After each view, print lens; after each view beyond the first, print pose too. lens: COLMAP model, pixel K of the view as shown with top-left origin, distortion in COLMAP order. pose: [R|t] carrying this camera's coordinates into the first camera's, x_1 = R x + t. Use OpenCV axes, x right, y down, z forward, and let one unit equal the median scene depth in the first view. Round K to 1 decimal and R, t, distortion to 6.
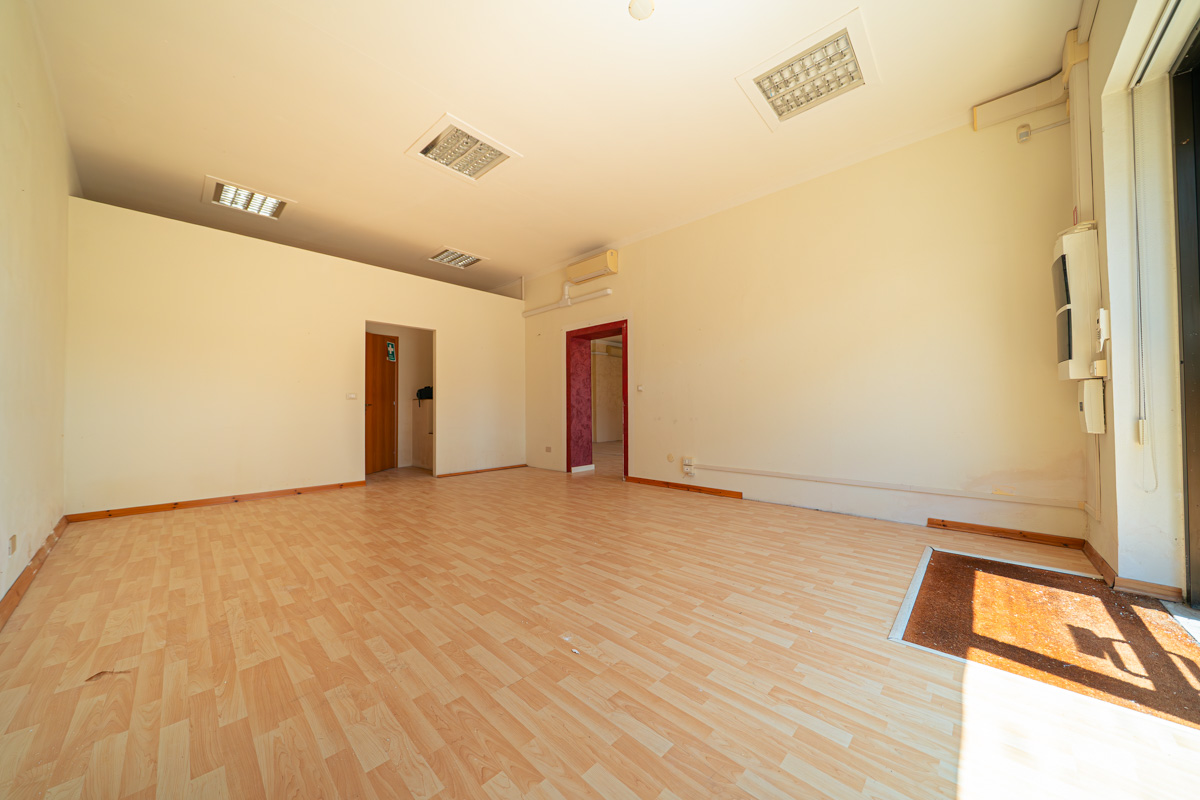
lens RADIAL K [[408.7, 0, 598.0], [0, 408.7, 401.9], [0, 0, 1]] dist [-0.006452, 0.000053]
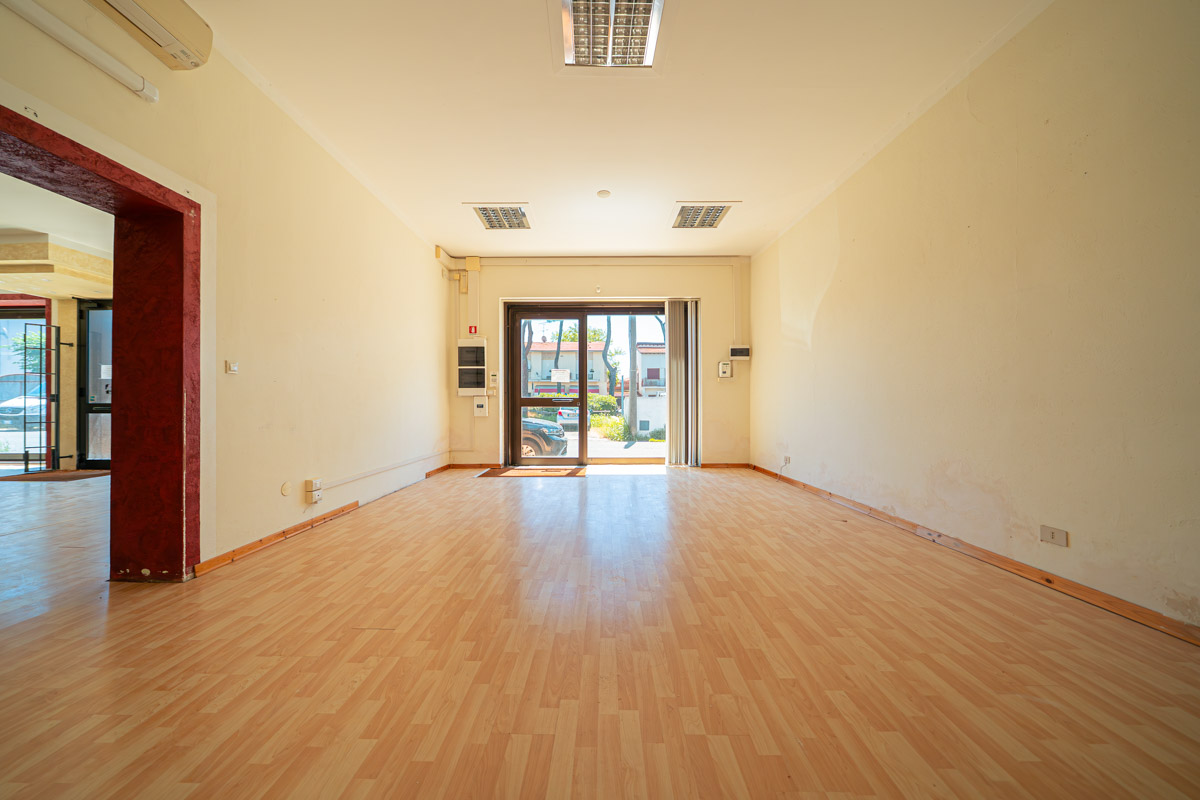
lens RADIAL K [[408.7, 0, 598.0], [0, 408.7, 401.9], [0, 0, 1]] dist [-0.006452, 0.000053]
pose [[-0.683063, 0.010490, 0.730284, -1.204170], [-0.009162, 0.999695, -0.022929, 0.033743], [-0.730302, -0.022353, -0.682759, 2.215422]]
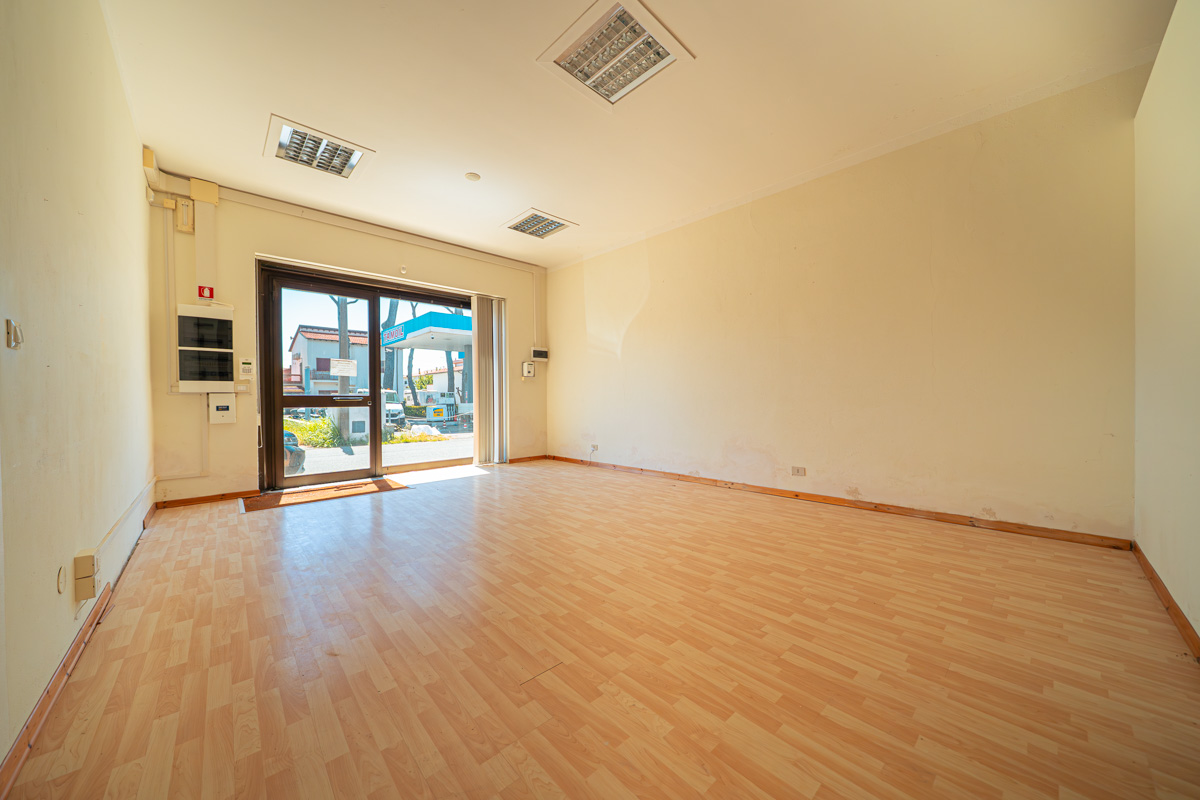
lens RADIAL K [[414.5, 0, 596.0], [0, 414.5, 401.1], [0, 0, 1]] dist [-0.006168, -0.000077]
pose [[-0.997698, 0.013331, 0.066495, -0.509326], [0.012416, 0.999823, -0.014161, 0.022774], [-0.066672, -0.013302, -0.997686, 2.637747]]
